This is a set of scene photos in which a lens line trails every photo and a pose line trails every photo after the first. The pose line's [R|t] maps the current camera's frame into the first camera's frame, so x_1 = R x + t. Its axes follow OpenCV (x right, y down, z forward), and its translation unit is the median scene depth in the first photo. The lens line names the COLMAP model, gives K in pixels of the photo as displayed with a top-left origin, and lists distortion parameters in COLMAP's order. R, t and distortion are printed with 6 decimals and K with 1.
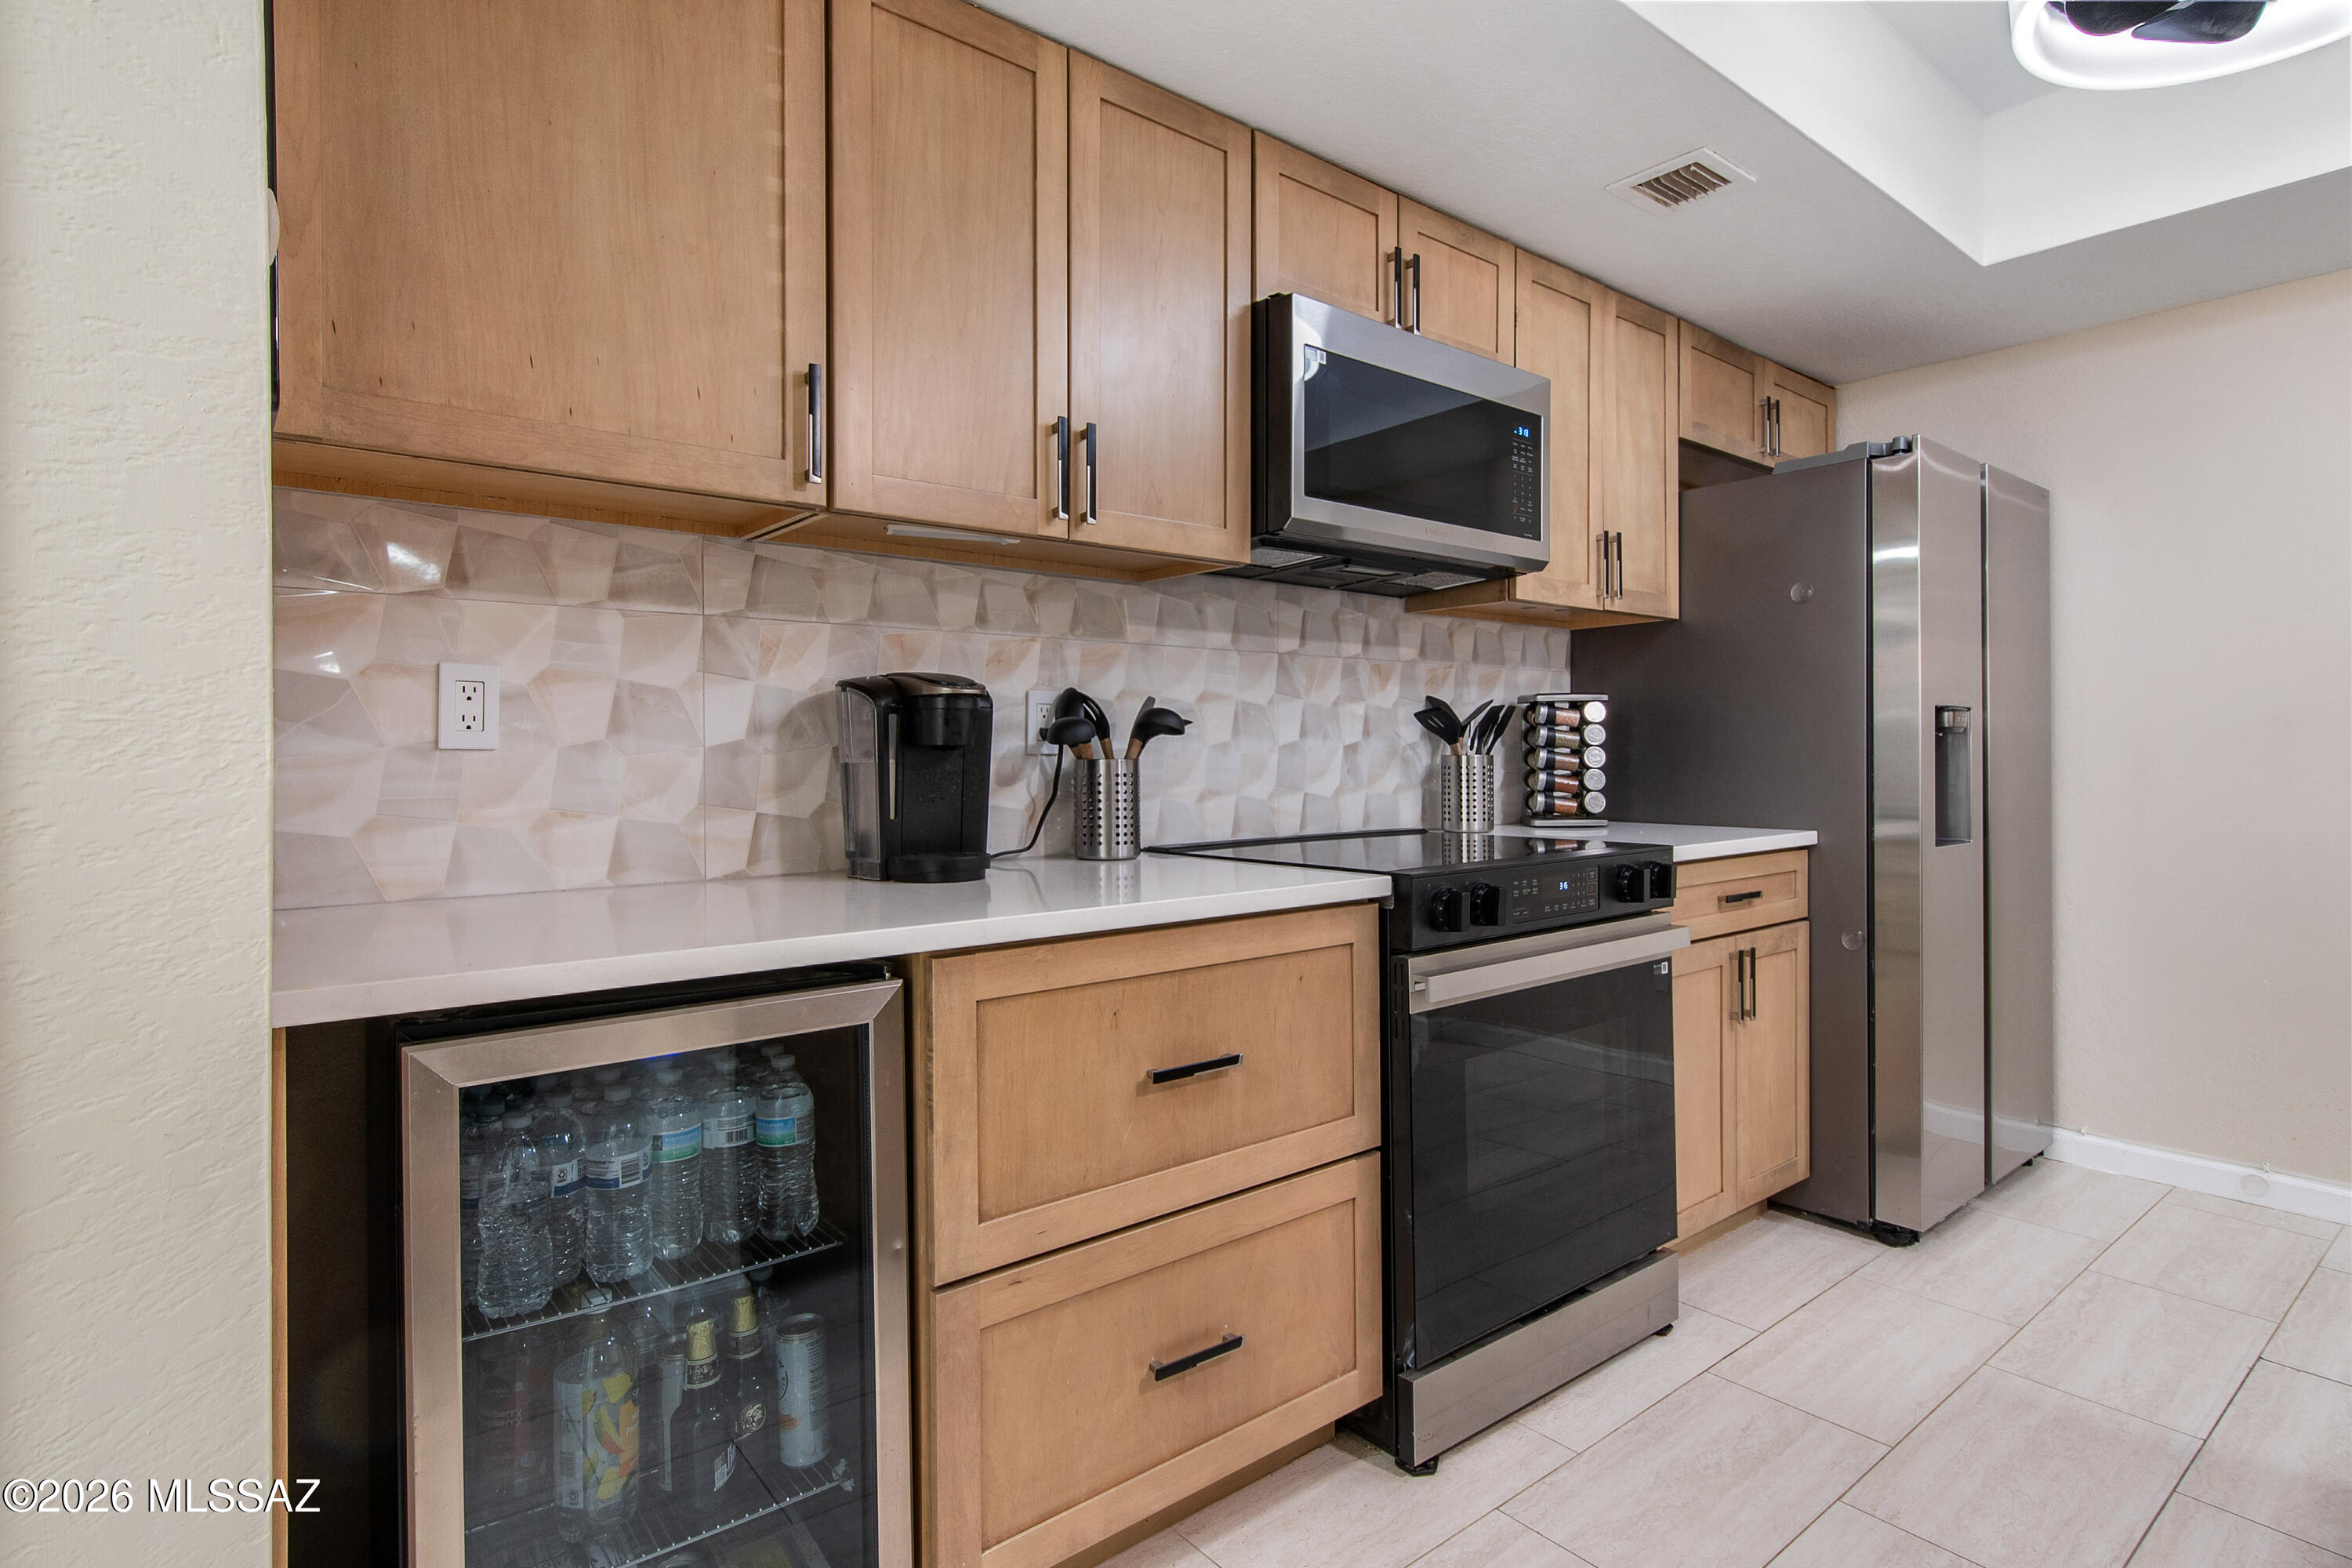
lens RADIAL K [[1189.0, 0, 1175.5], [0, 1189.0, 750.4], [0, 0, 1]] dist [0.000632, 0.000007]
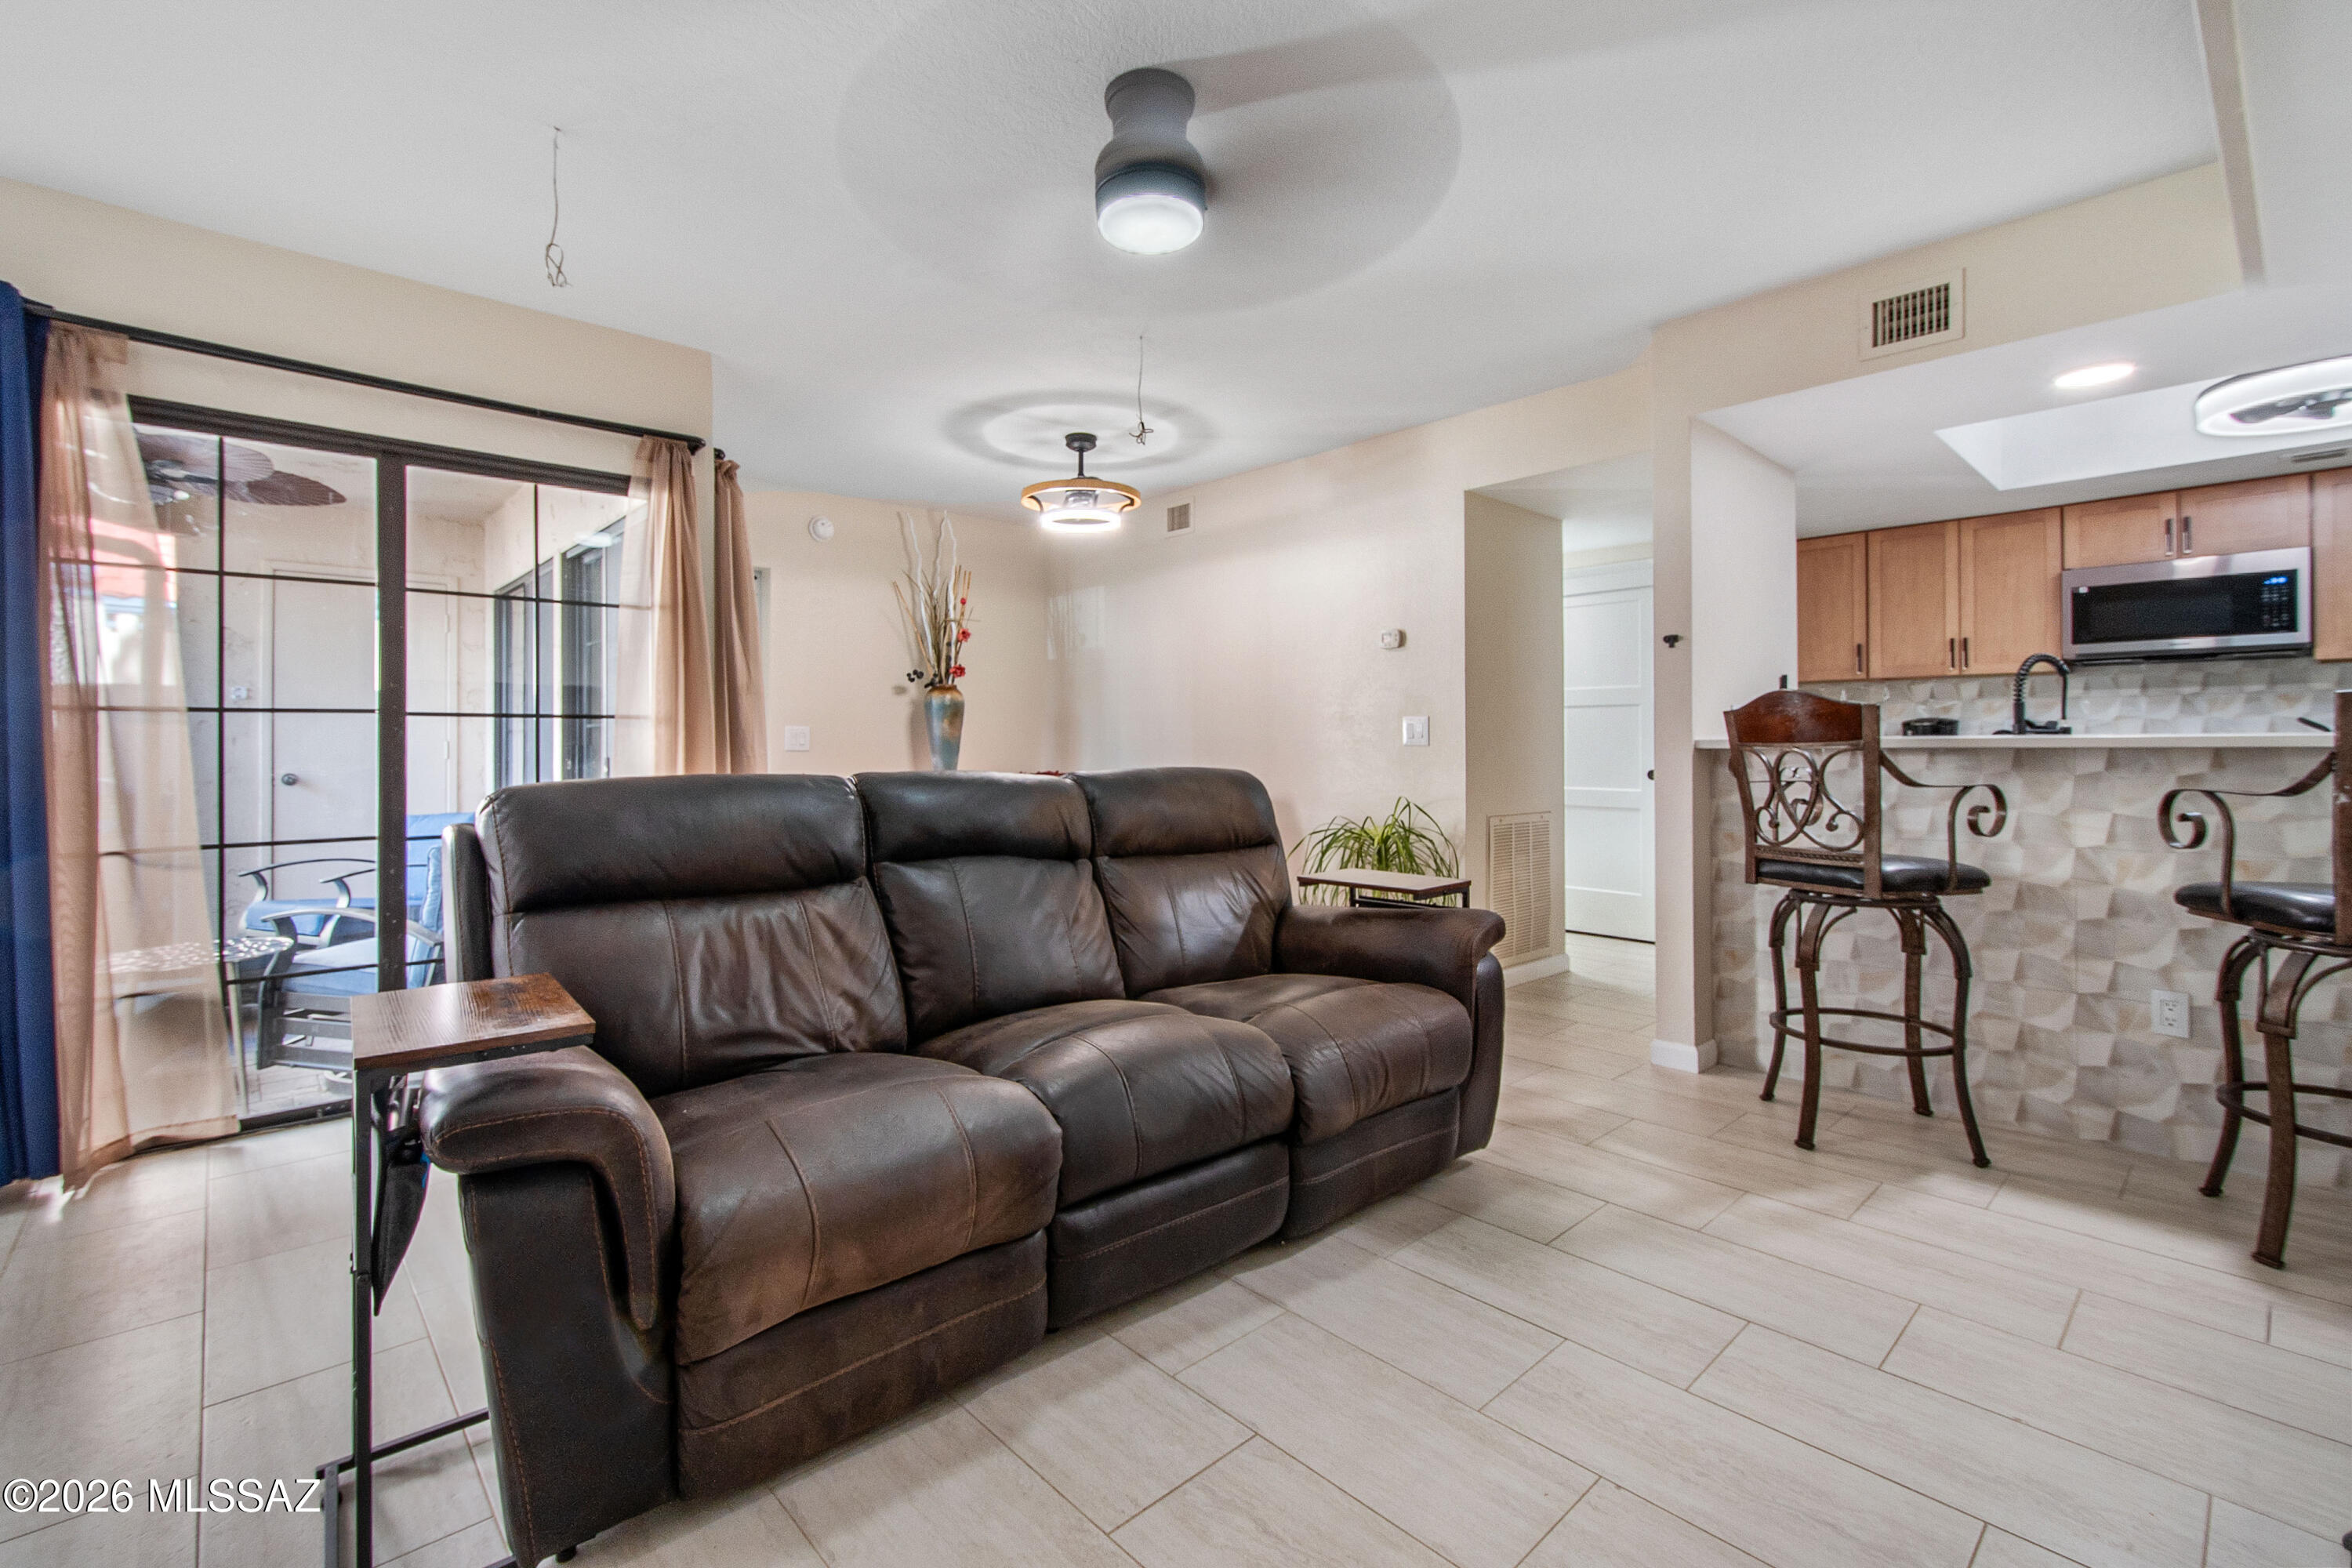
lens RADIAL K [[1029.0, 0, 1174.5], [0, 1029.0, 742.0], [0, 0, 1]] dist [0.000764, 0.000363]
pose [[0.072392, -0.006628, -0.997354, 1.833765], [-0.000400, 0.999978, -0.006675, 0.015897], [0.997376, 0.000882, 0.072388, -0.948698]]
